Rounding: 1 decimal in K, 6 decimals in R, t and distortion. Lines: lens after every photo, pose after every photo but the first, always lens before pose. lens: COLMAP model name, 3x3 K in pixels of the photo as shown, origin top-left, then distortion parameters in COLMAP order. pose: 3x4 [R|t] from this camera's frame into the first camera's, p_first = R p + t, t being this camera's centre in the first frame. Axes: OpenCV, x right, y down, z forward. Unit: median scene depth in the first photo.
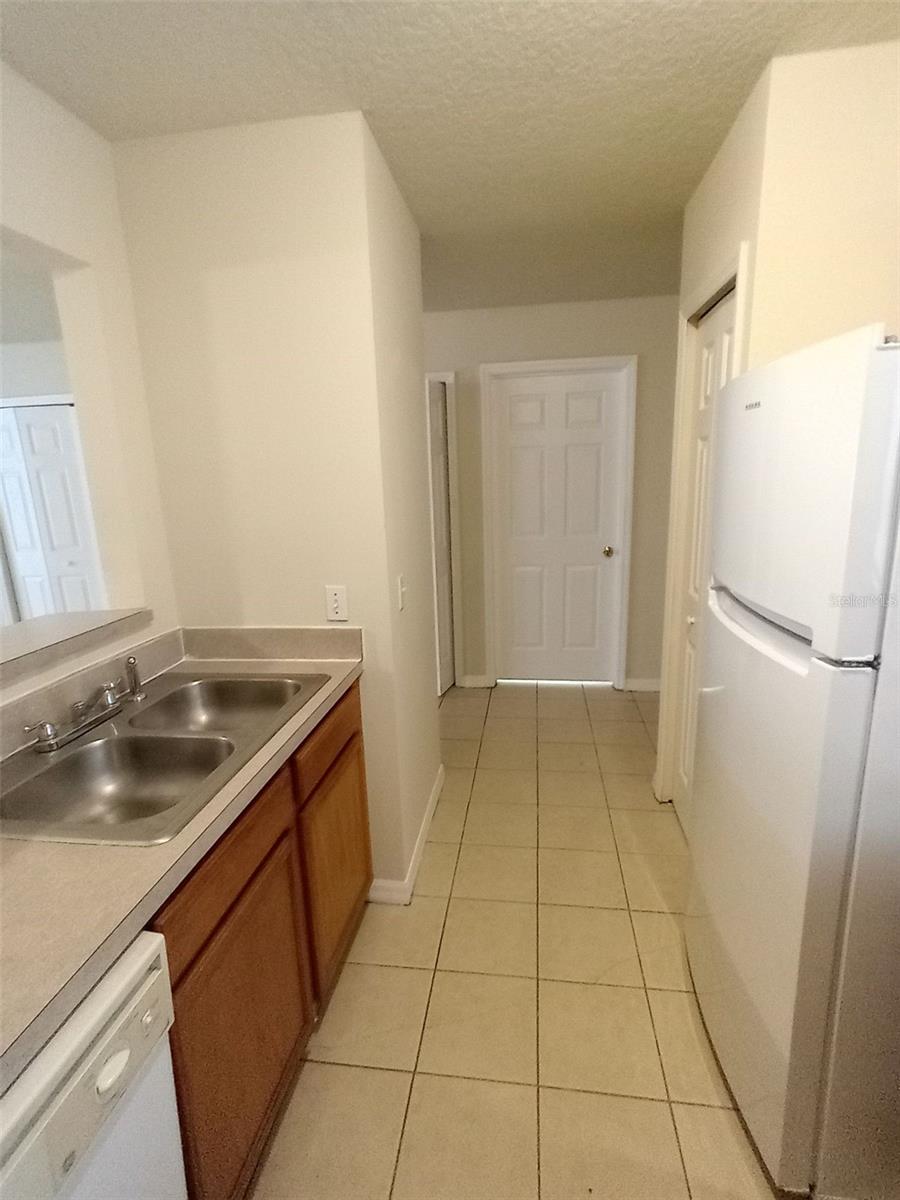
lens RADIAL K [[582.0, 0, 455.2], [0, 582.0, 607.2], [0, 0, 1]] dist [-0.003017, 0.005412]
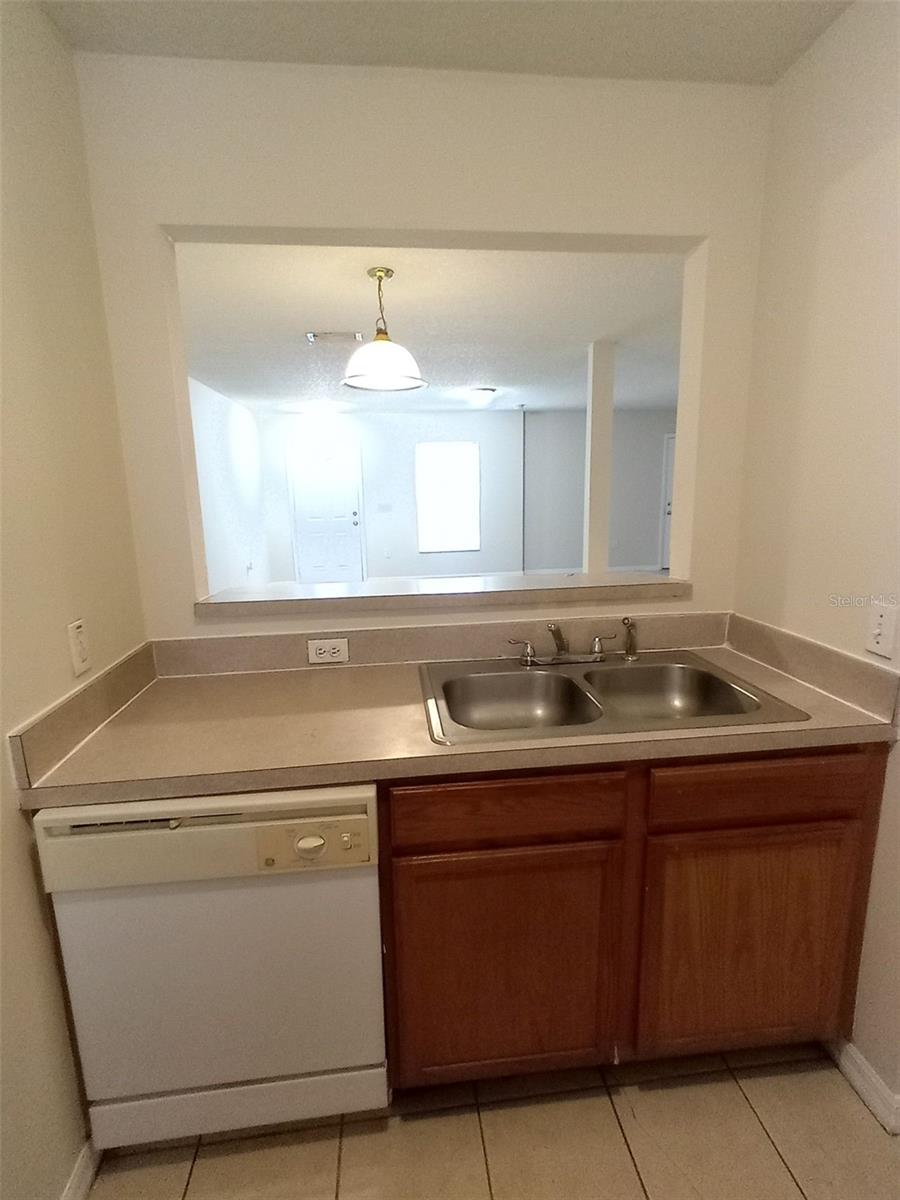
lens RADIAL K [[582.0, 0, 454.8], [0, 582.0, 605.0], [0, 0, 1]] dist [-0.003017, 0.005412]
pose [[0.251986, 0.224317, -0.941374, 0.309269], [-0.211590, 0.961999, 0.172593, -0.046395], [0.944316, 0.155695, 0.289873, 0.340197]]
